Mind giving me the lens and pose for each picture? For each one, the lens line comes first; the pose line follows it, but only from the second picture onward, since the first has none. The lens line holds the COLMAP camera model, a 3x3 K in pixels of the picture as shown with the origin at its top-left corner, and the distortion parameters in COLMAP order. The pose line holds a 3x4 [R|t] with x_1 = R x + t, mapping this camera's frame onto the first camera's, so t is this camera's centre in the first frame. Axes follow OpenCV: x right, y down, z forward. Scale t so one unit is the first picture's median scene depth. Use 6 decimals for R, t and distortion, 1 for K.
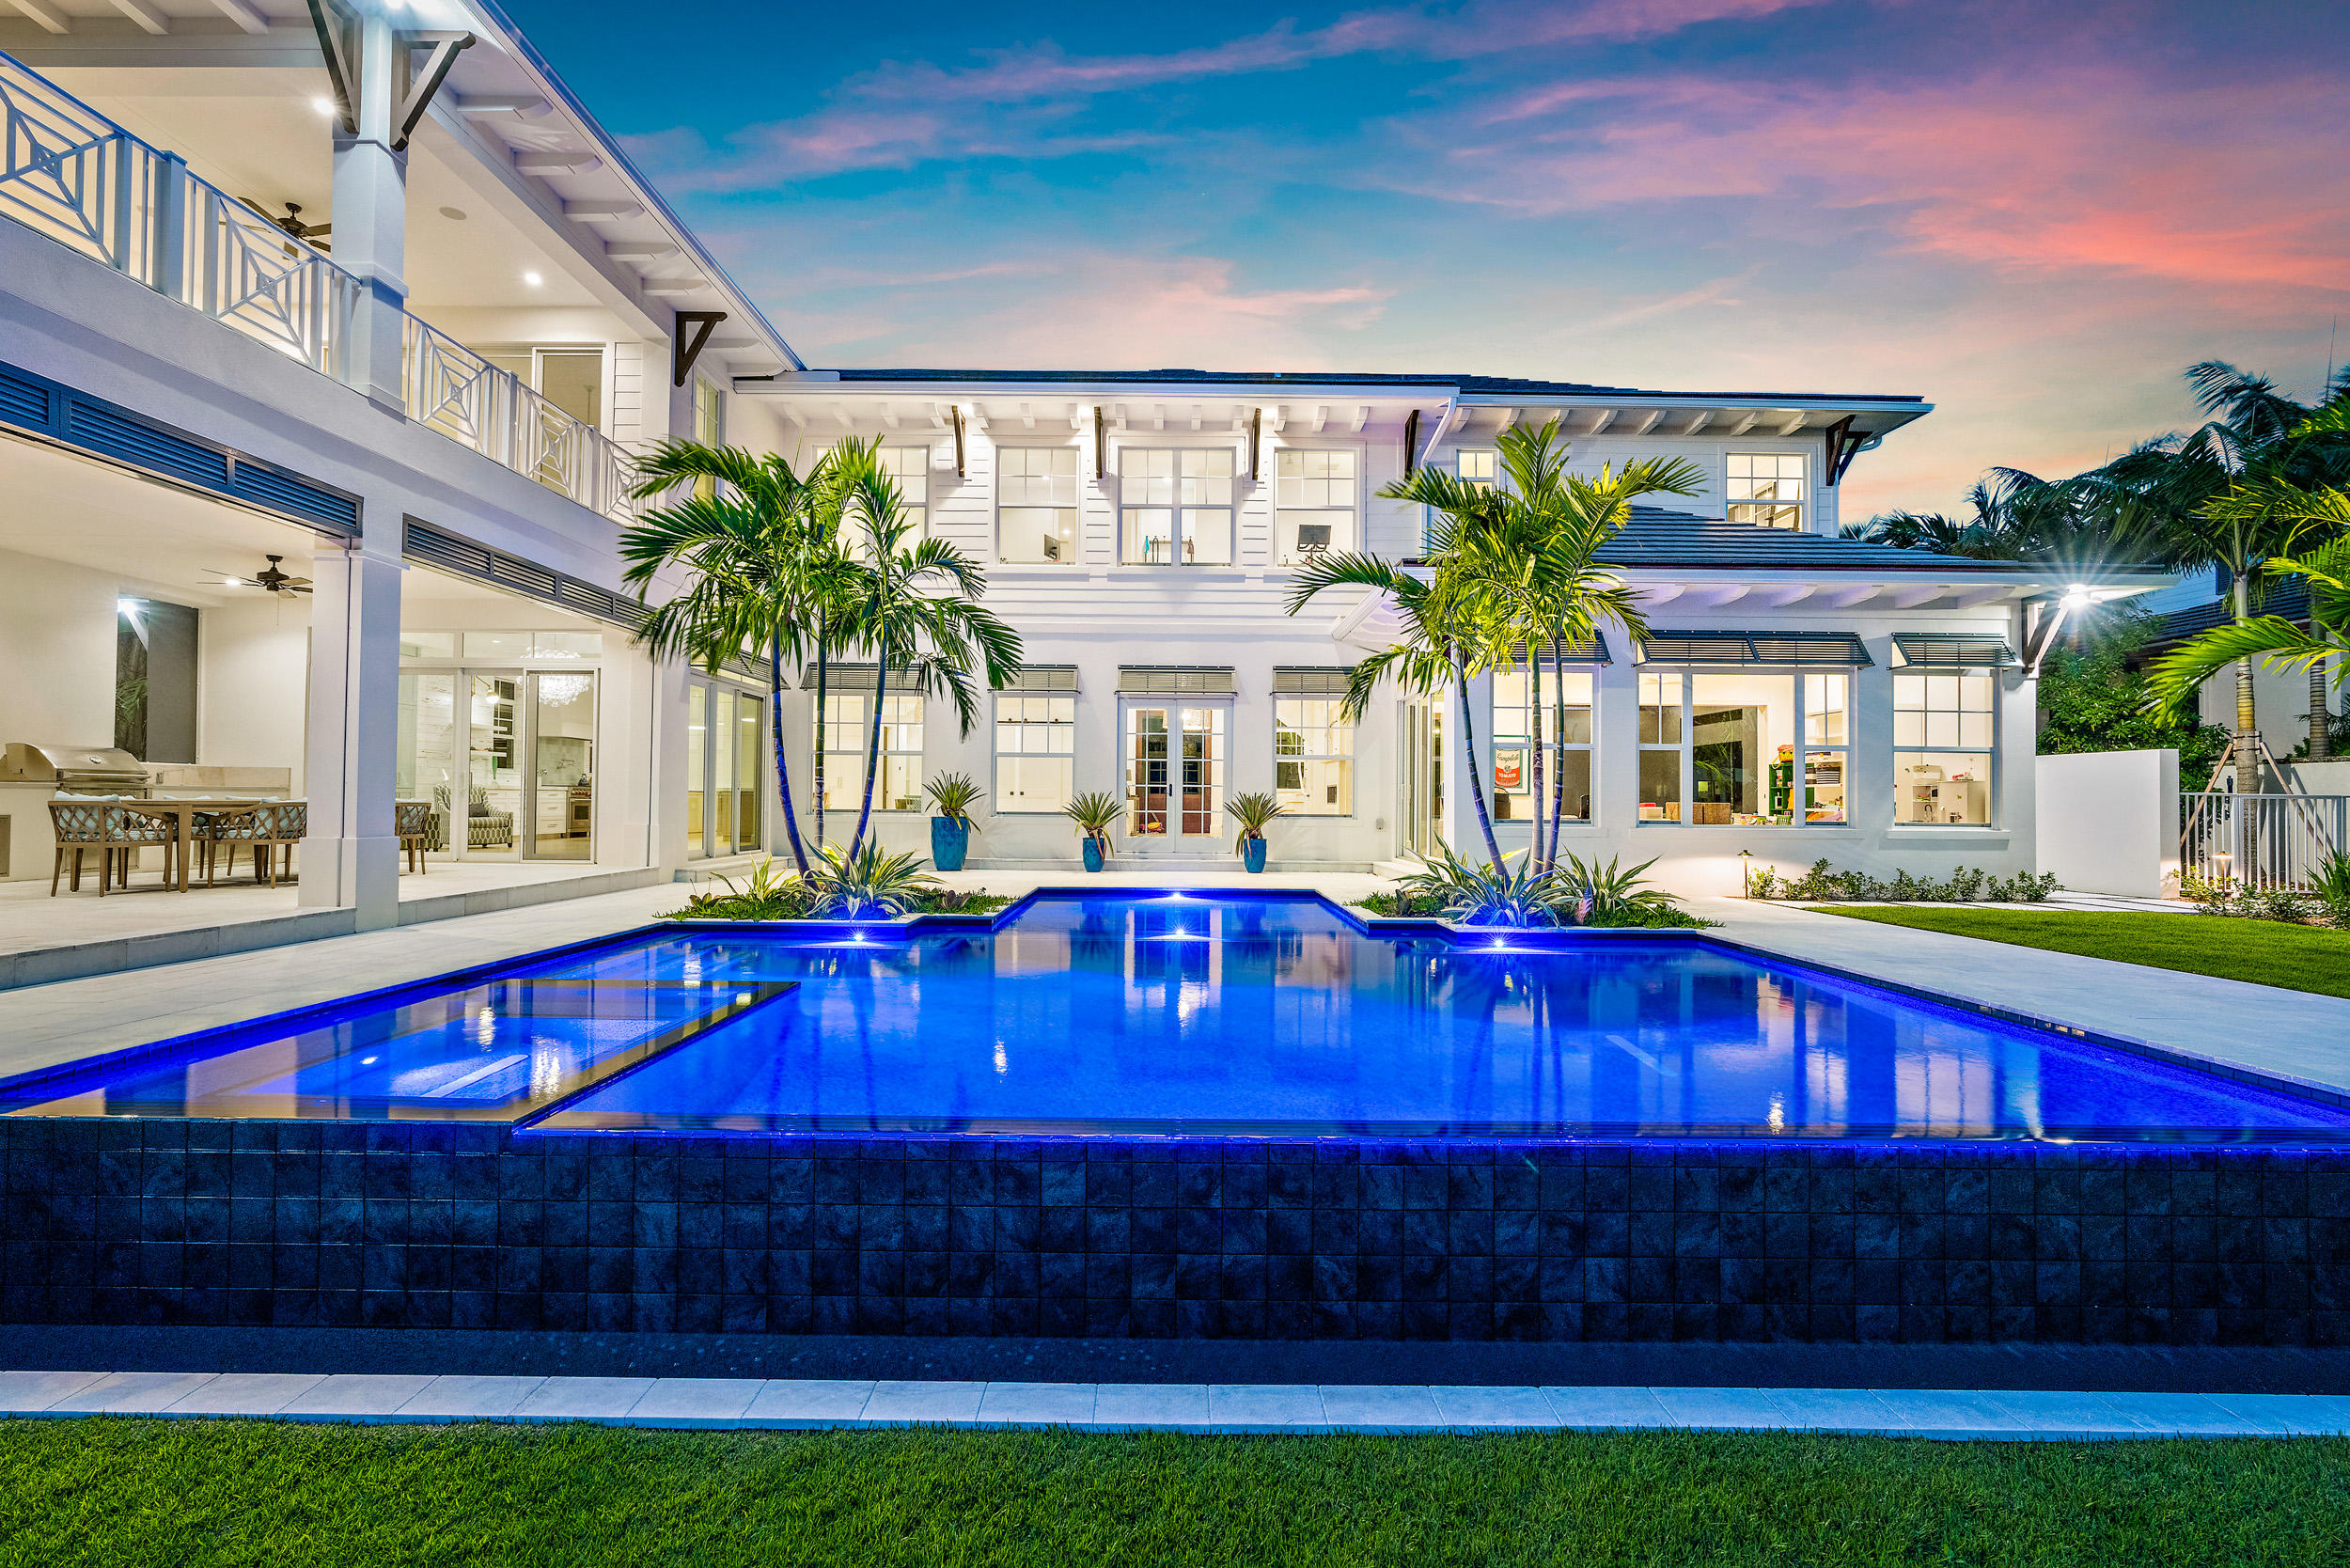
lens RADIAL K [[1062.6, 0, 1144.9], [0, 1062.6, 779.5], [0, 0, 1]] dist [-0.003396, 0.000231]
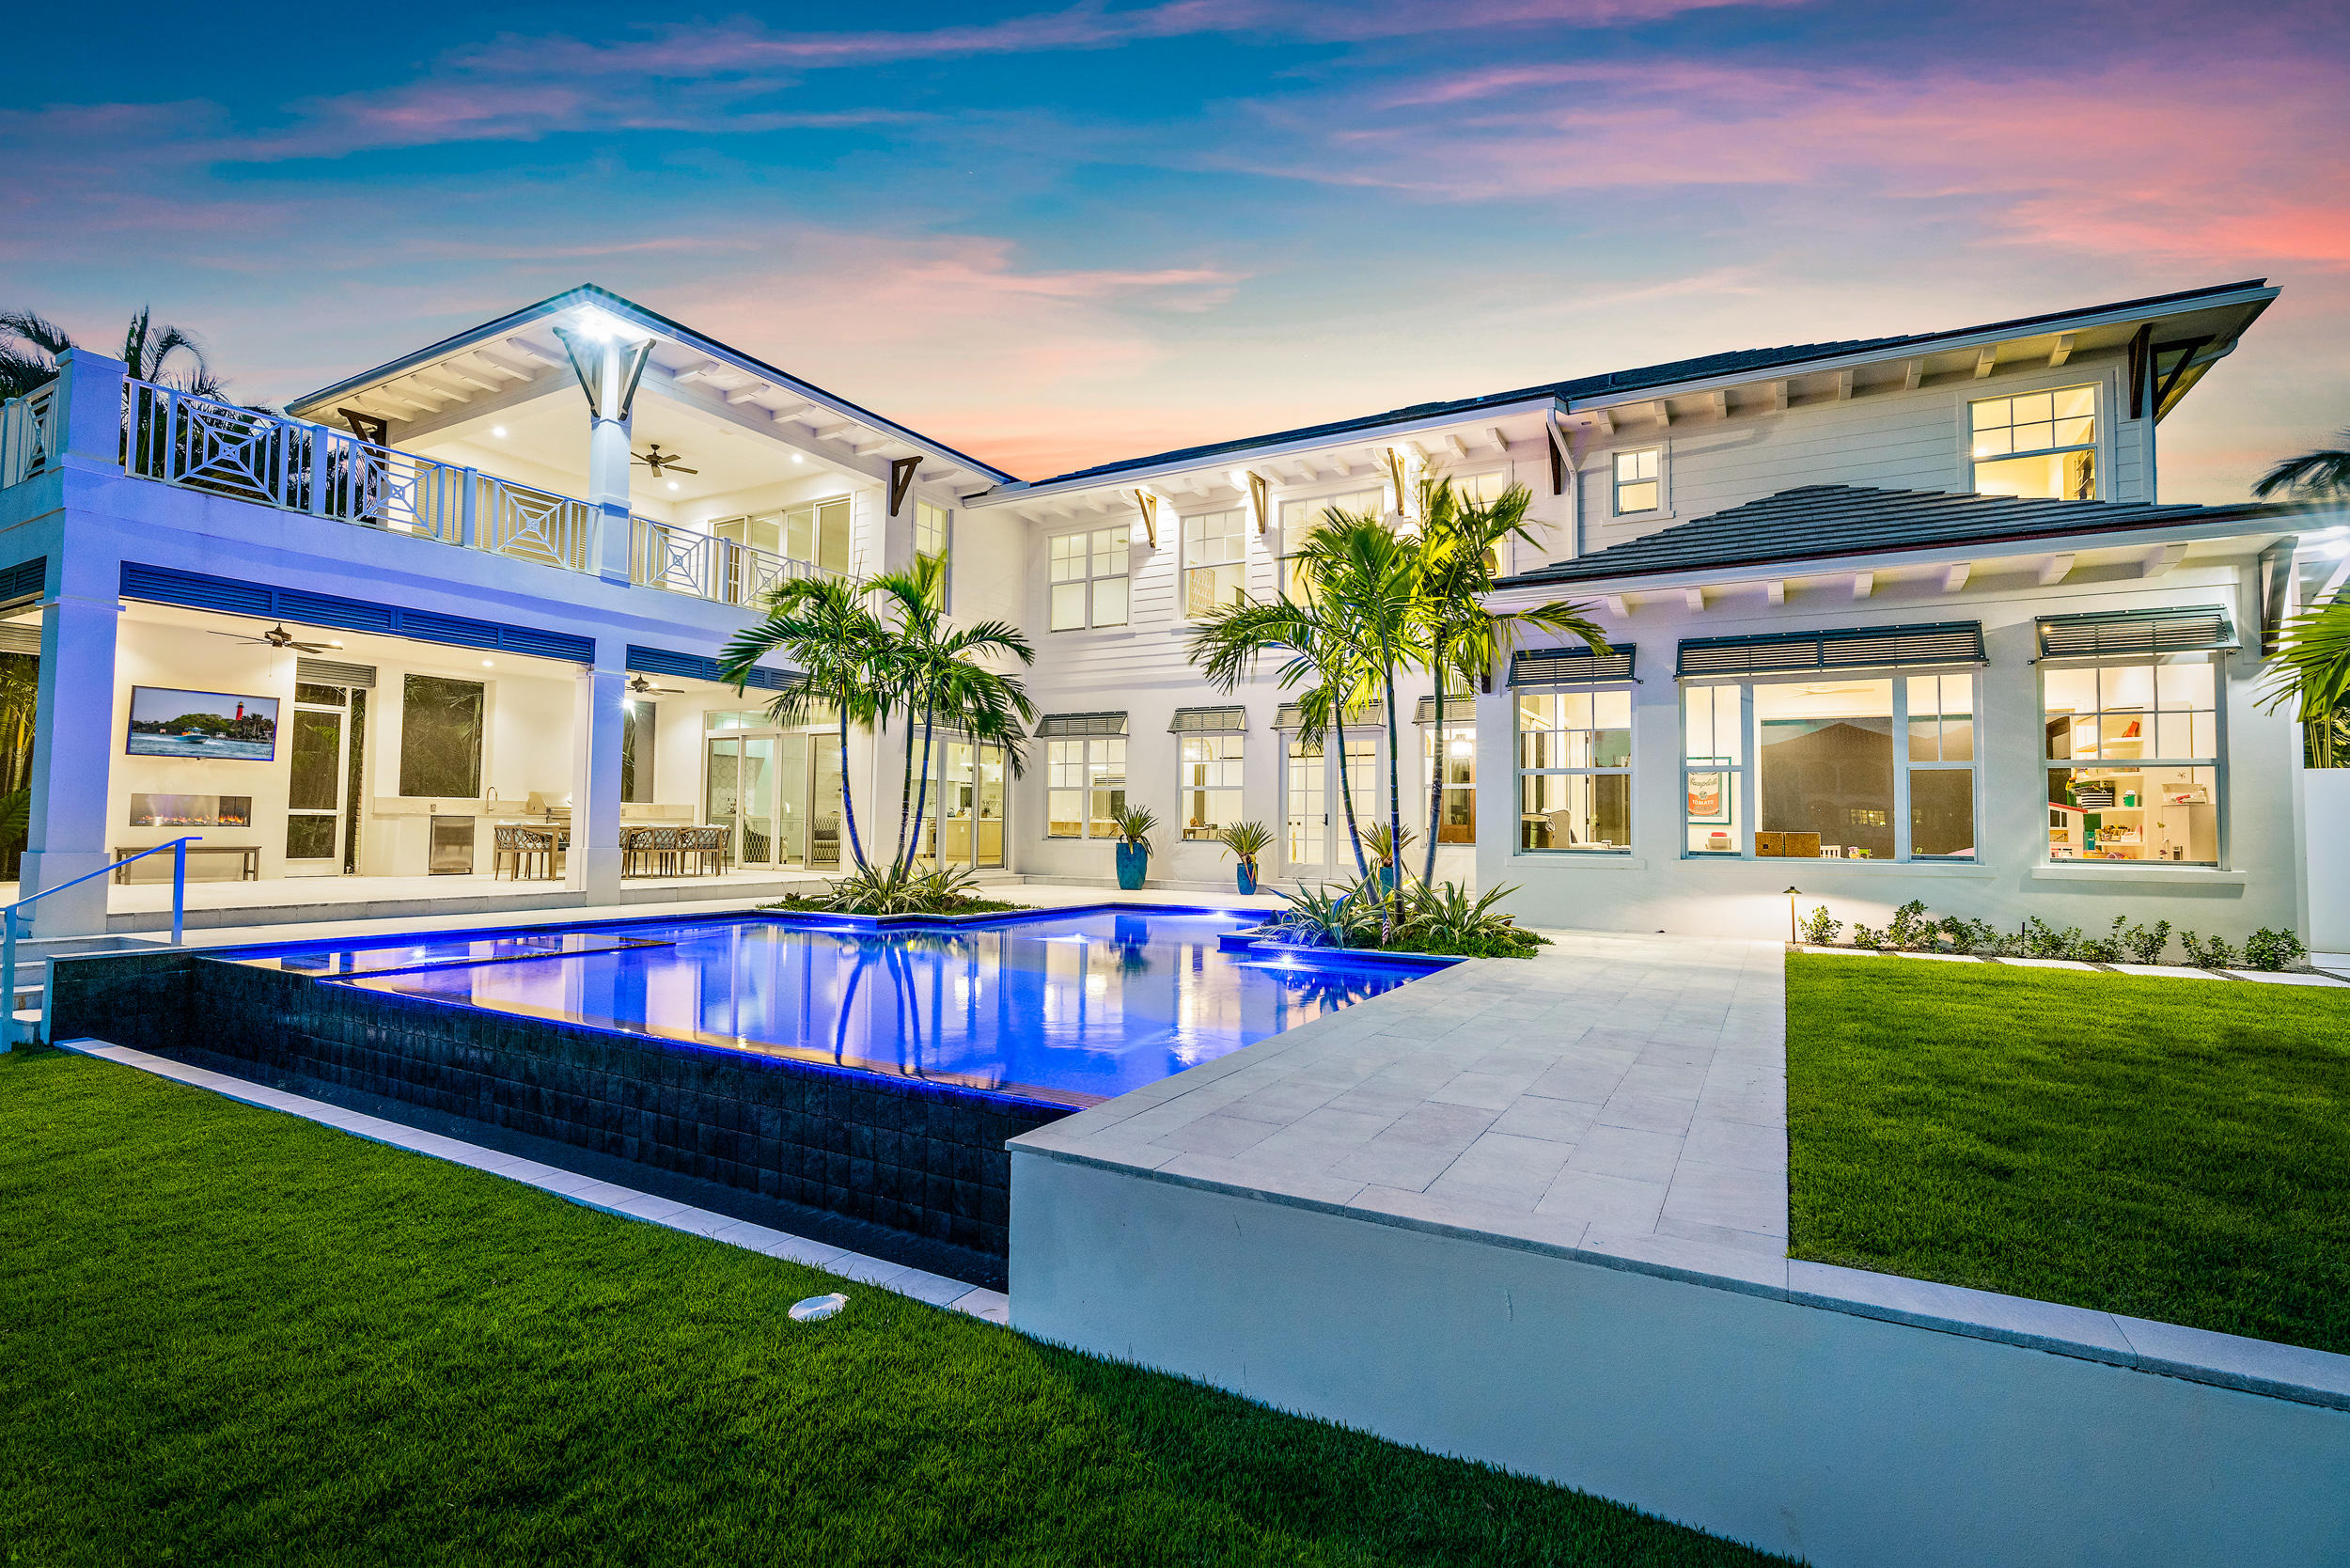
lens RADIAL K [[1062.6, 0, 1144.9], [0, 1062.6, 779.5], [0, 0, 1]] dist [-0.003396, 0.000231]
pose [[0.874026, -0.019988, -0.485467, 0.502963], [0.004719, 0.999456, -0.032653, 0.005054], [0.485856, 0.026249, 0.873645, -0.005331]]
